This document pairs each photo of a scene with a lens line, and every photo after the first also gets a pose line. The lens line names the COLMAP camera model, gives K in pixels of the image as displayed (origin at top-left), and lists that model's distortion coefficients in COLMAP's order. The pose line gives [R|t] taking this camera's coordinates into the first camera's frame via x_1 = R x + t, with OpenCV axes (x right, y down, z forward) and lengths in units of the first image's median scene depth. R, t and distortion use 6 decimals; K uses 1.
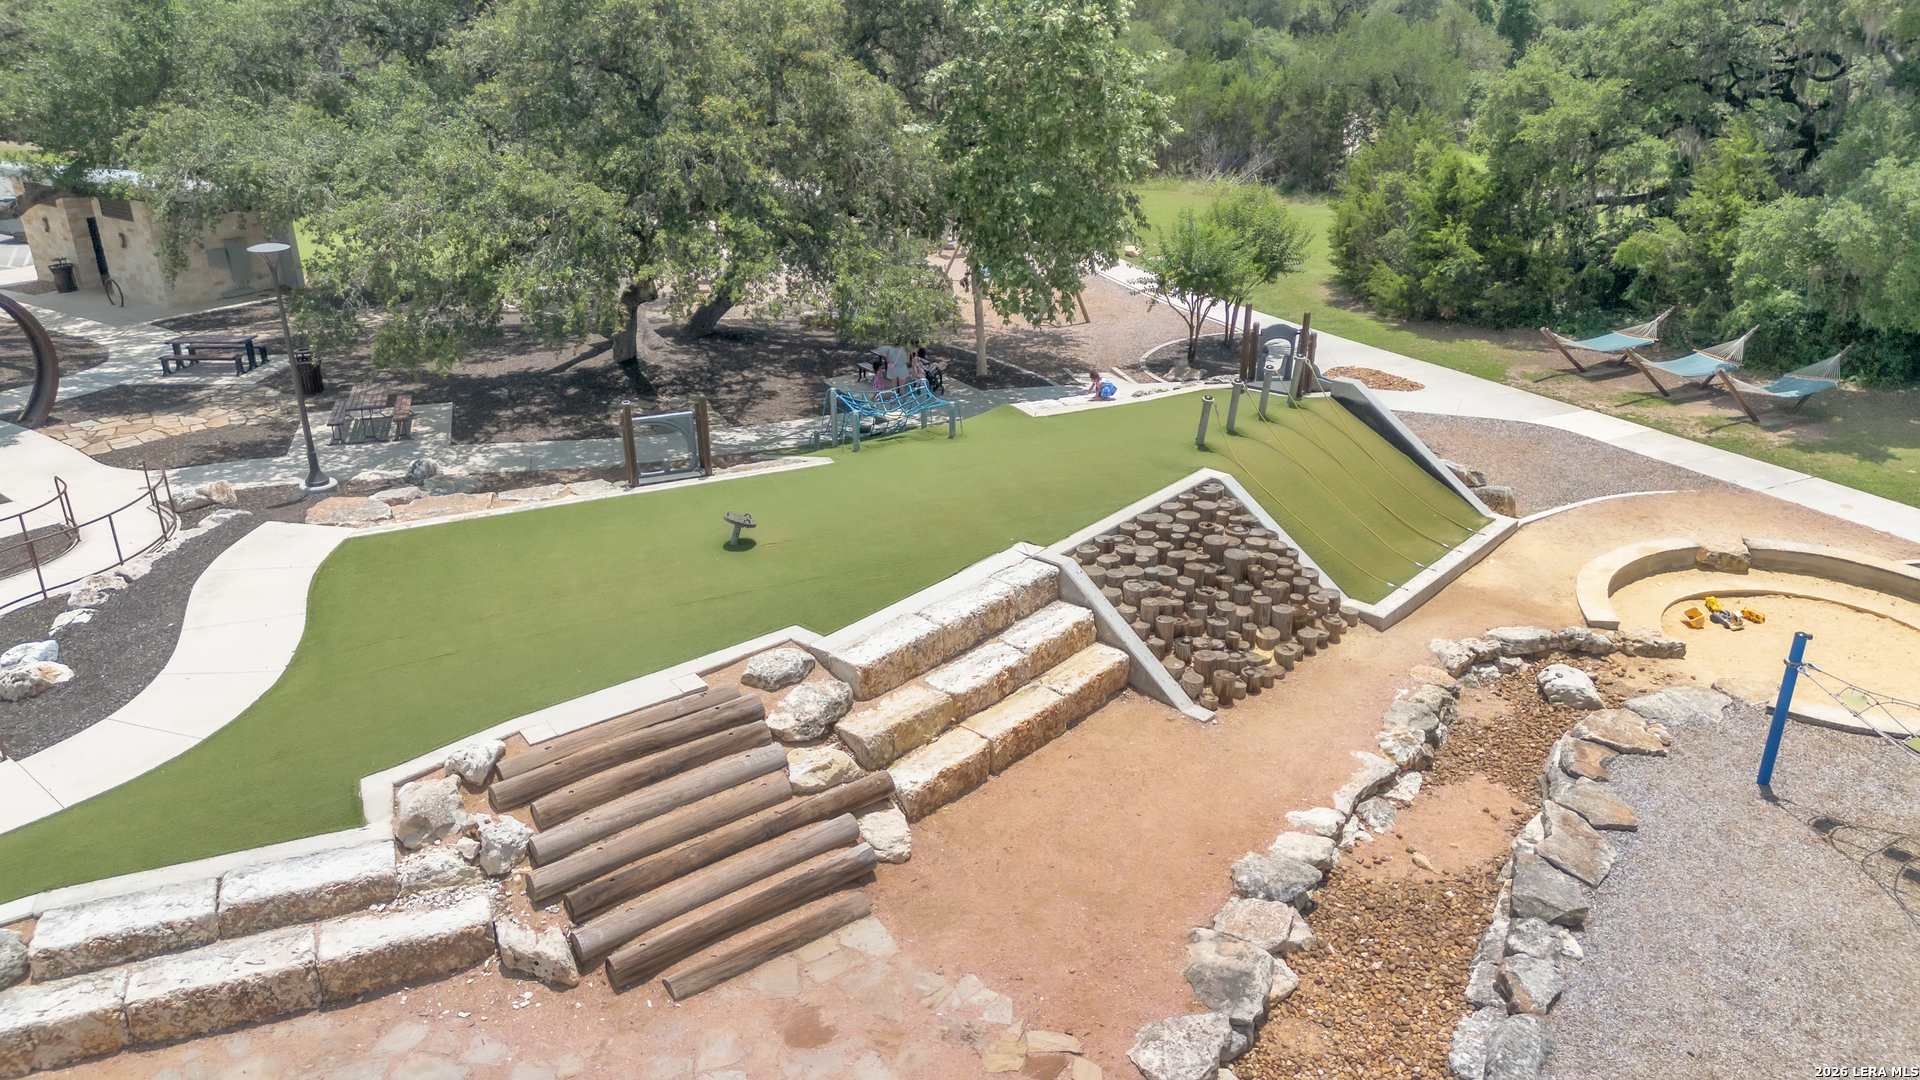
lens RADIAL K [[1391.3, 0, 967.4], [0, 1391.3, 530.7], [0, 0, 1]] dist [0.092209, -0.082088]
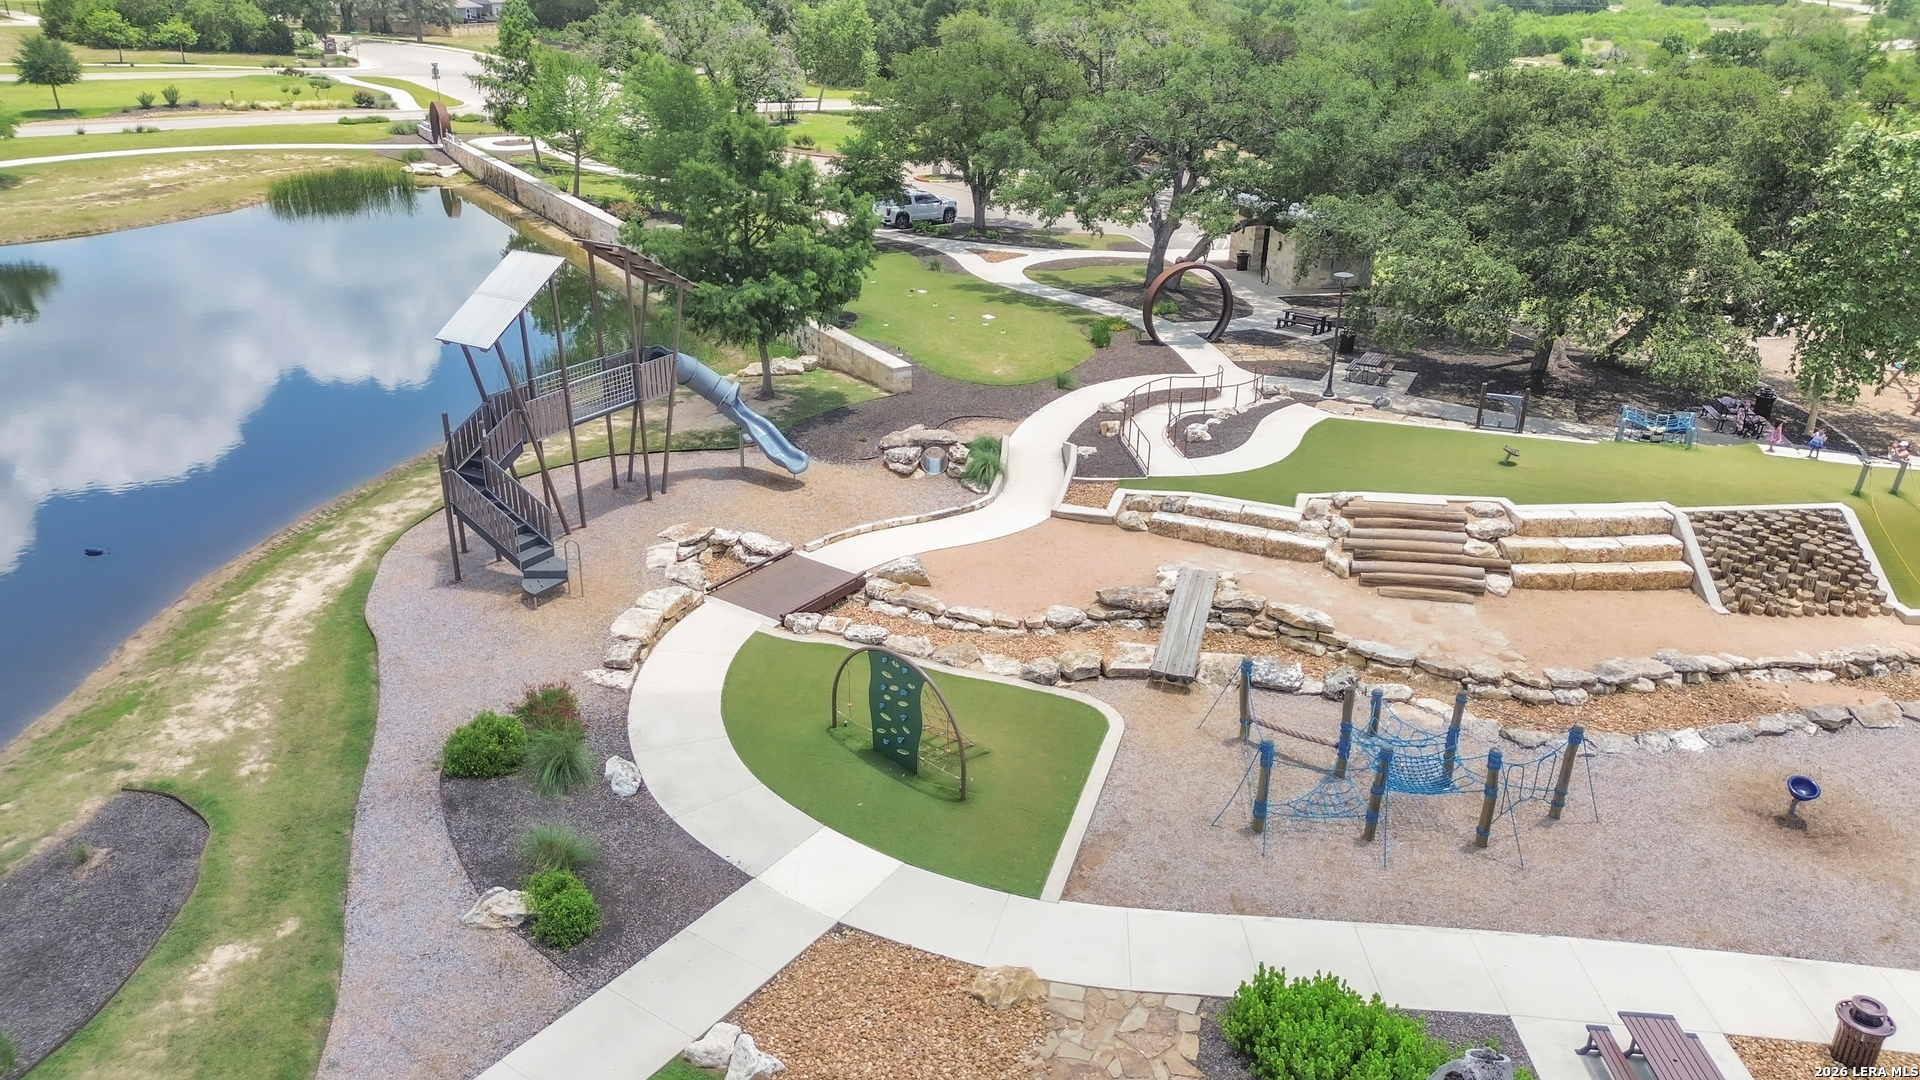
lens RADIAL K [[1391.3, 0, 967.4], [0, 1391.3, 530.7], [0, 0, 1]] dist [0.092209, -0.082088]
pose [[0.731009, 0.276234, -0.623956, 0.519335], [-0.277132, 0.955774, 0.098455, 0.111313], [0.623558, 0.100947, 0.775232, -0.945518]]
